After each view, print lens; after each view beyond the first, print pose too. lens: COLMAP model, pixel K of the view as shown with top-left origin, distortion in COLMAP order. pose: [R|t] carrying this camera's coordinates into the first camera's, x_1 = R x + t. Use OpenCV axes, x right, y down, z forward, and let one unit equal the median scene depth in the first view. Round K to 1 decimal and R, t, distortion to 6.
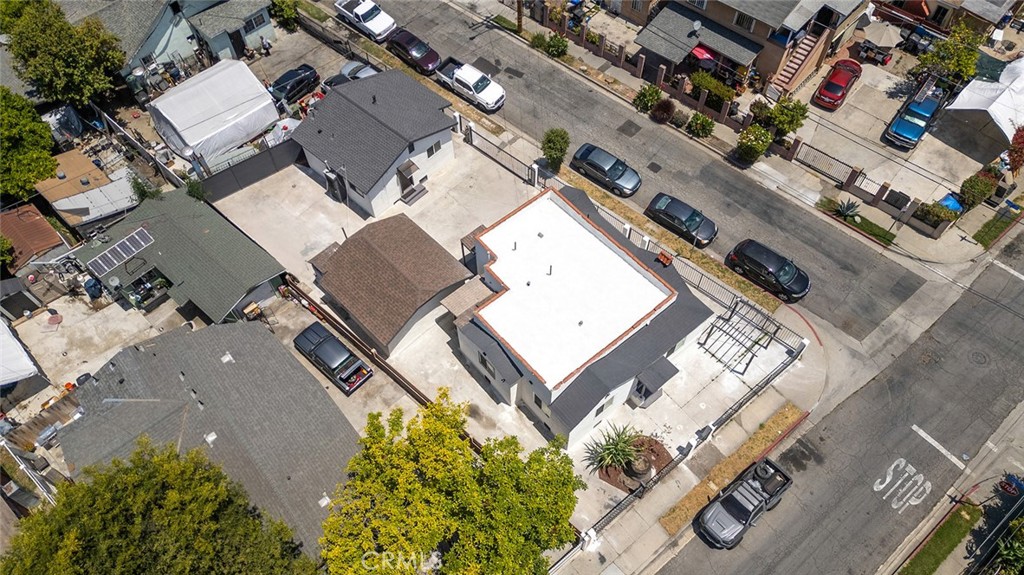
lens RADIAL K [[718.8, 0, 515.9], [0, 718.8, 285.6], [0, 0, 1]] dist [0.050439, -0.041446]
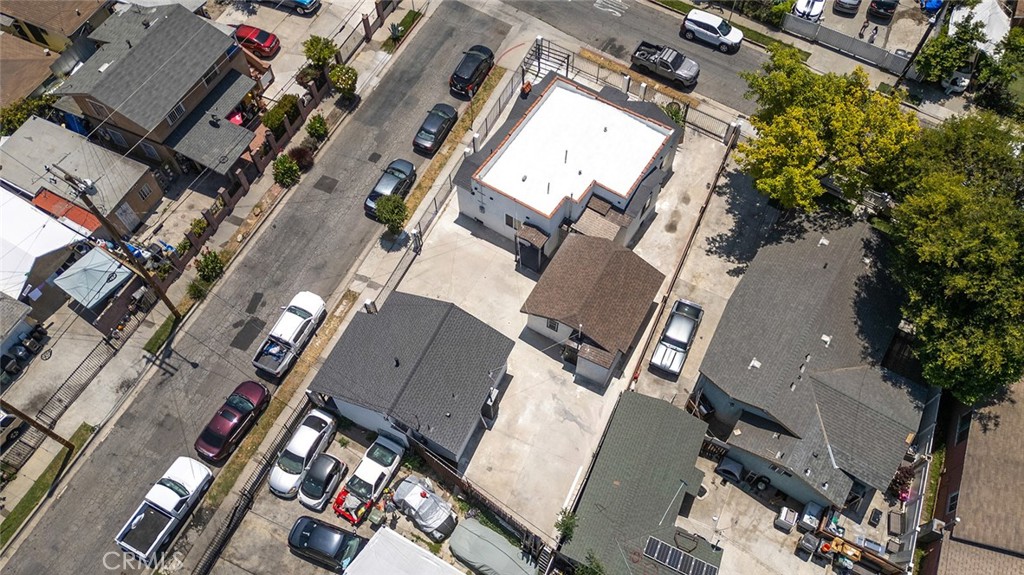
lens RADIAL K [[745.6, 0, 509.1], [0, 745.6, 289.2], [0, 0, 1]] dist [0.034392, -0.004586]
pose [[-0.281379, -0.821438, 0.496050, -0.578151], [0.812080, 0.071559, 0.579142, -0.642646], [-0.511226, 0.565790, 0.646938, 0.318177]]
